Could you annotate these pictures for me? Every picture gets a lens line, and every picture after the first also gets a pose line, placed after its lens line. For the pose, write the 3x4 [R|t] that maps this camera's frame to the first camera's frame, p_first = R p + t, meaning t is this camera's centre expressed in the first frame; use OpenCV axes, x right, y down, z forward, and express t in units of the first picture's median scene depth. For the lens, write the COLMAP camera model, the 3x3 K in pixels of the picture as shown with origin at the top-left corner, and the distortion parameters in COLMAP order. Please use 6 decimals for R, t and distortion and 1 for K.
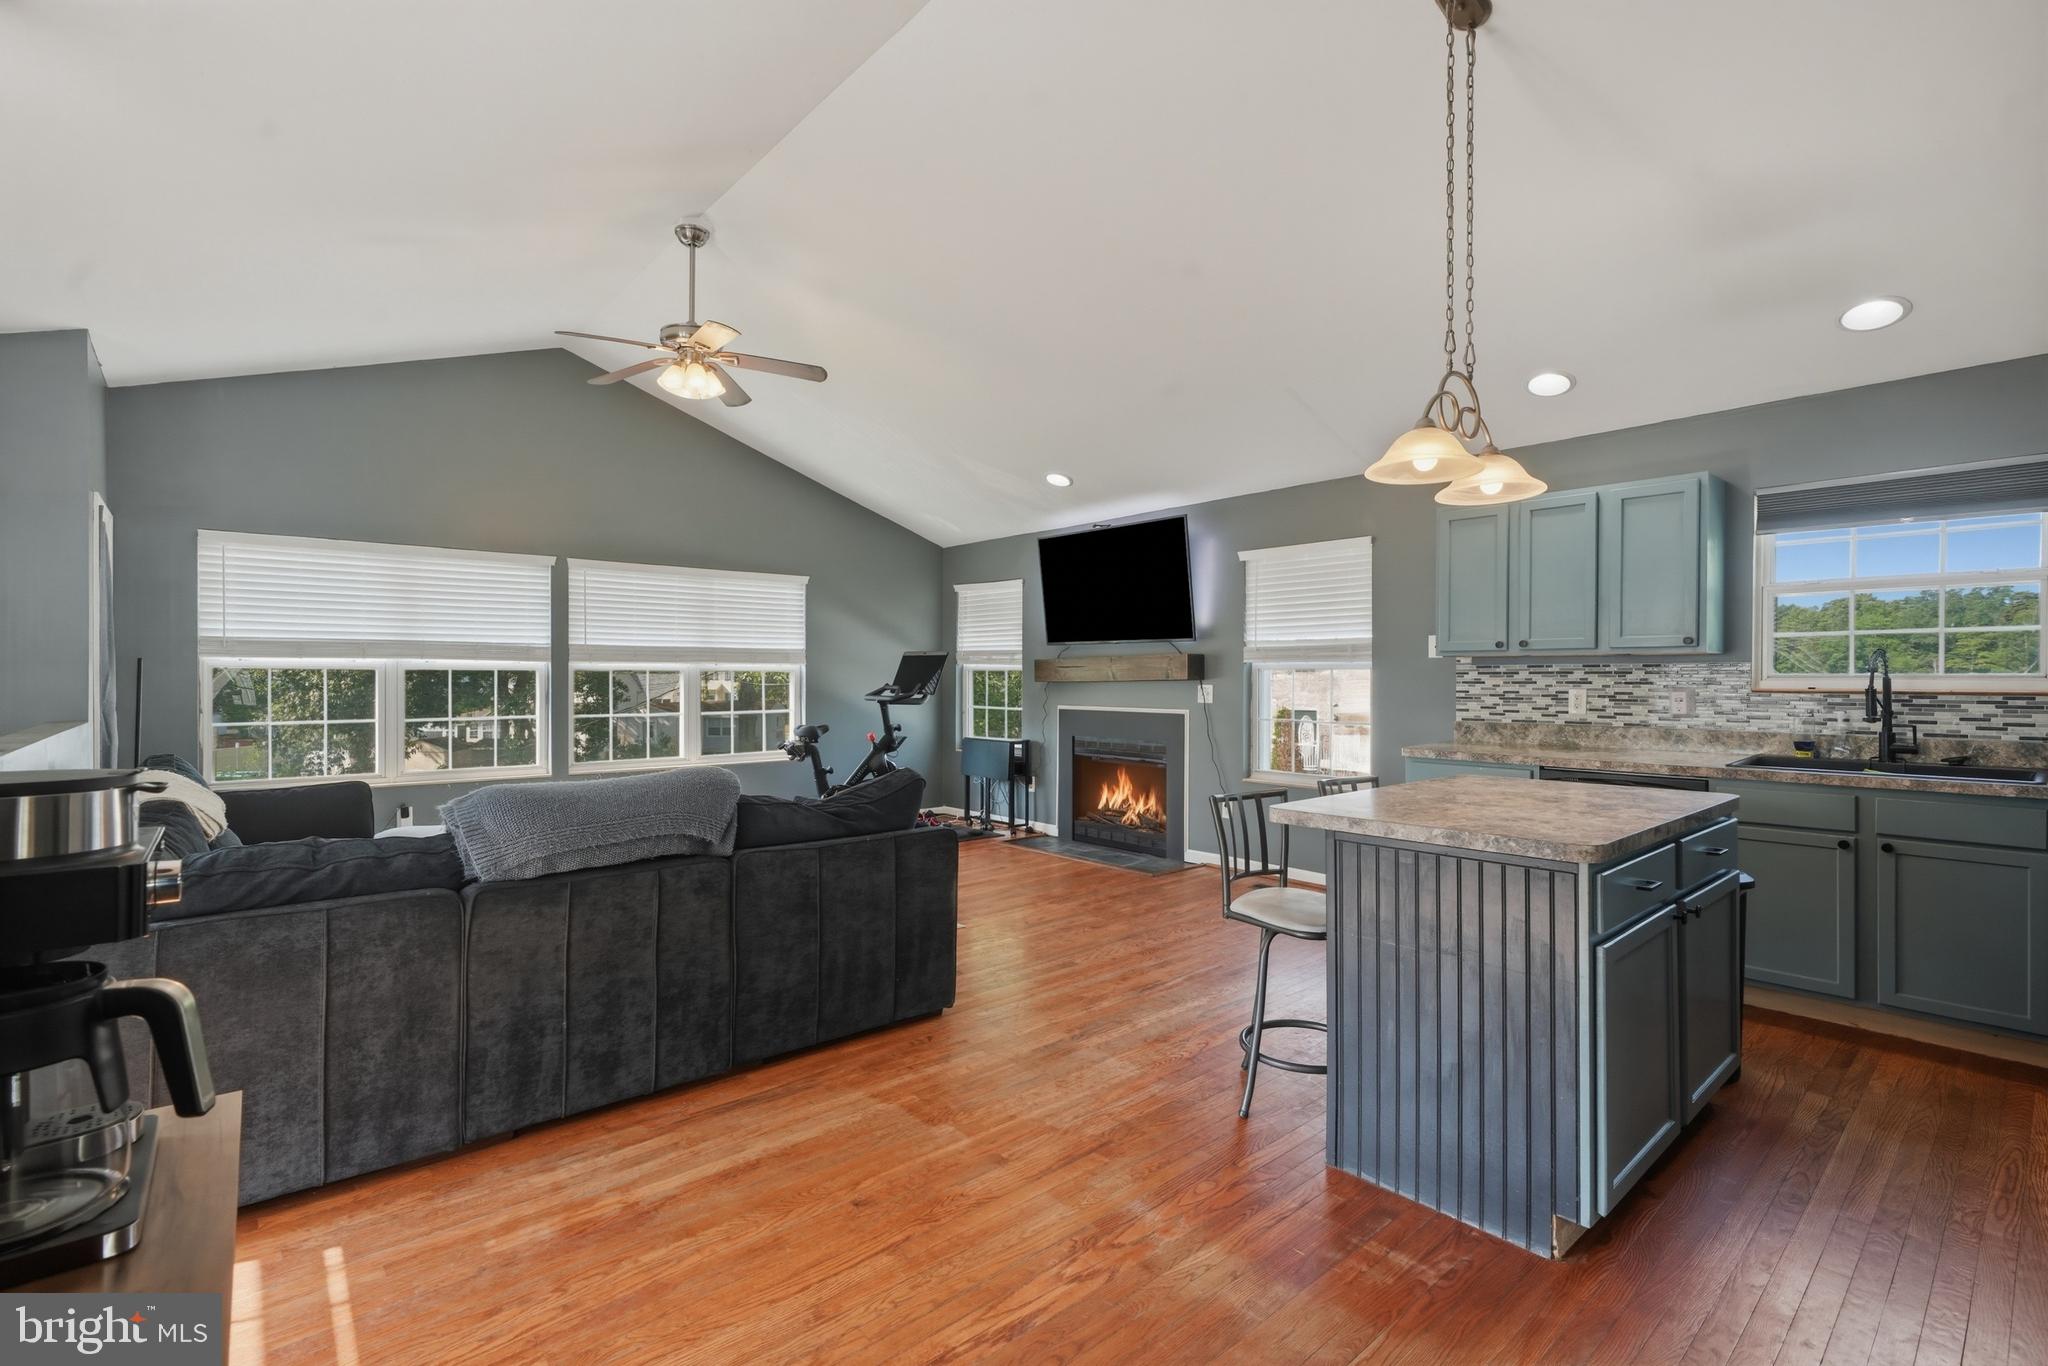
lens RADIAL K [[922.0, 0, 1018.6], [0, 922.0, 686.6], [0, 0, 1]] dist [0.000942, 0.000504]
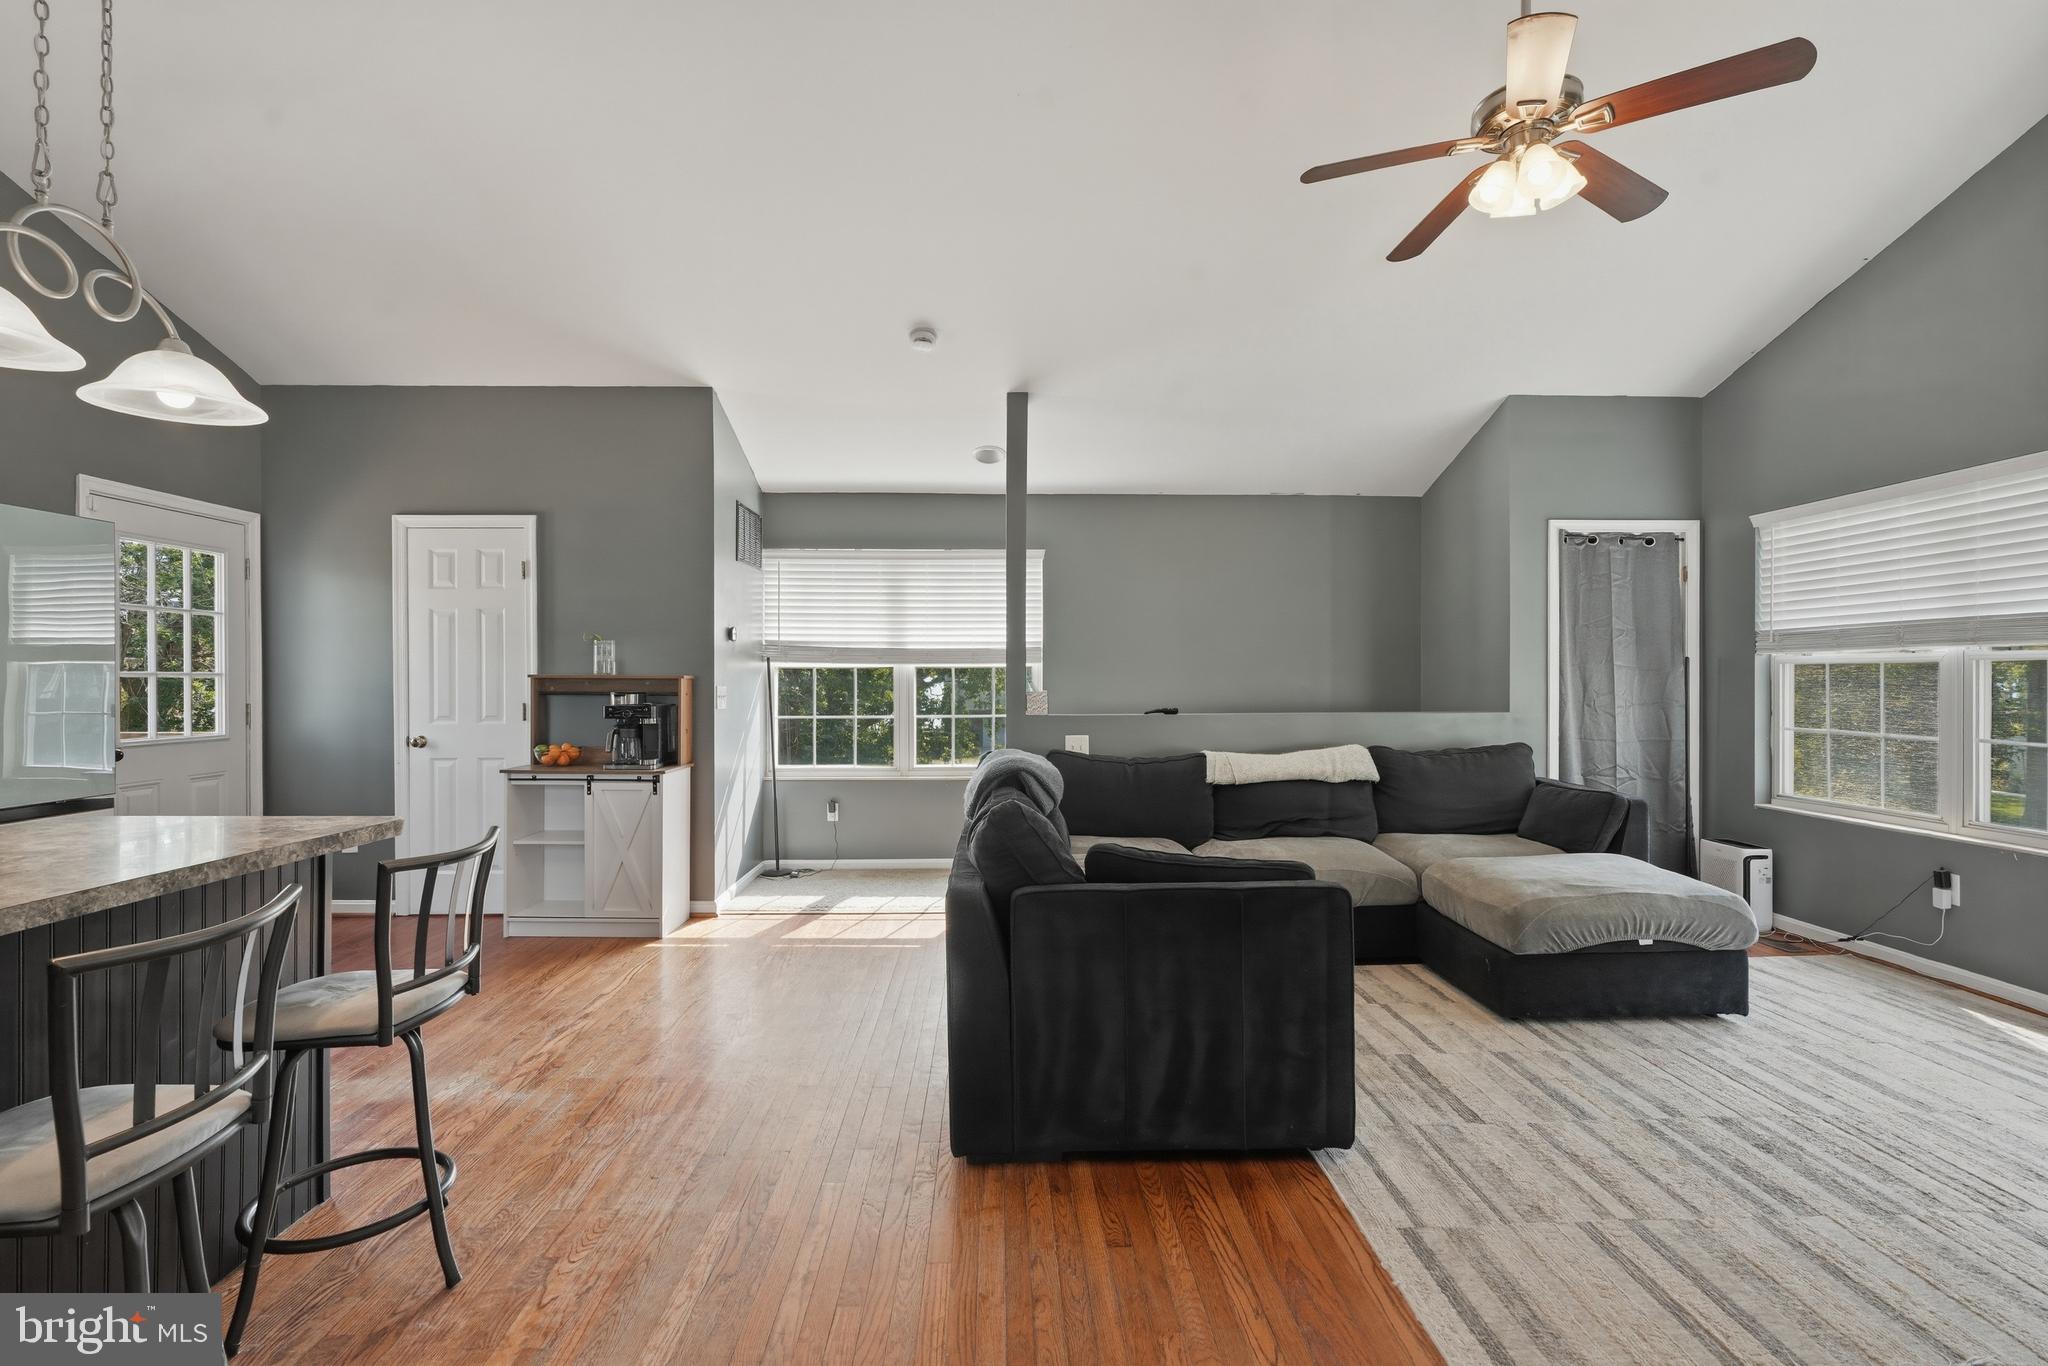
lens RADIAL K [[922.0, 0, 1018.6], [0, 922.0, 686.6], [0, 0, 1]] dist [0.000942, 0.000504]
pose [[-0.637850, 0.005747, -0.770139, 0.321794], [-0.007080, 0.999886, 0.013326, -0.006249], [0.770128, 0.013952, -0.637737, 1.127040]]
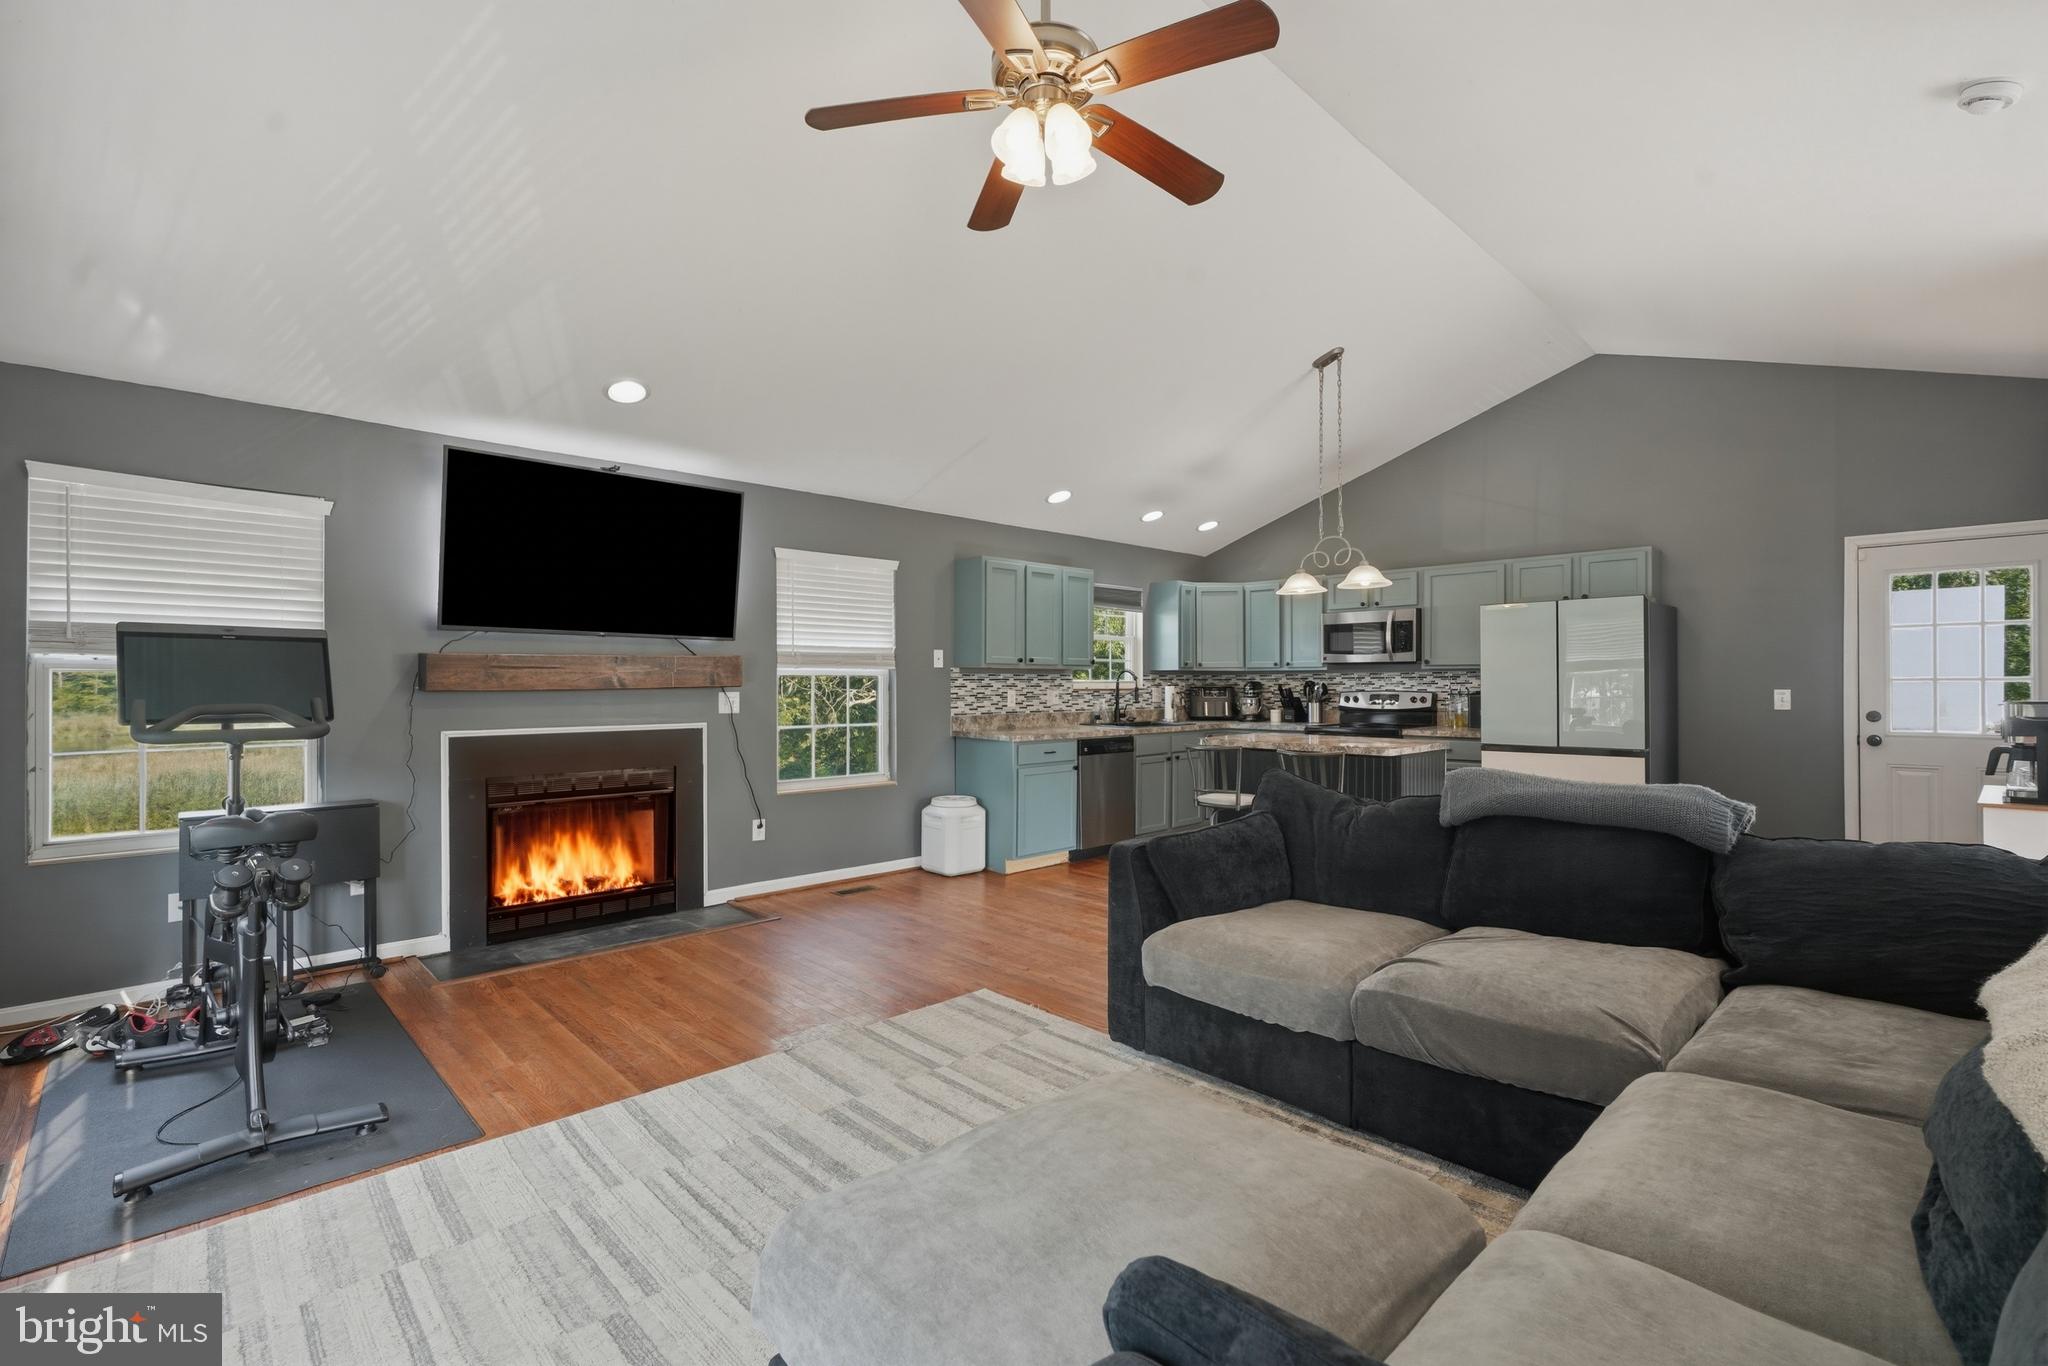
lens RADIAL K [[915.1, 0, 1021.7], [0, 915.1, 683.5], [0, 0, 1]] dist [-0.002114, 0.000269]
pose [[-0.050376, -0.000820, 0.998730, -0.895220], [0.012561, 0.999920, 0.001454, -0.010573], [-0.998651, 0.012618, -0.050362, 1.041205]]
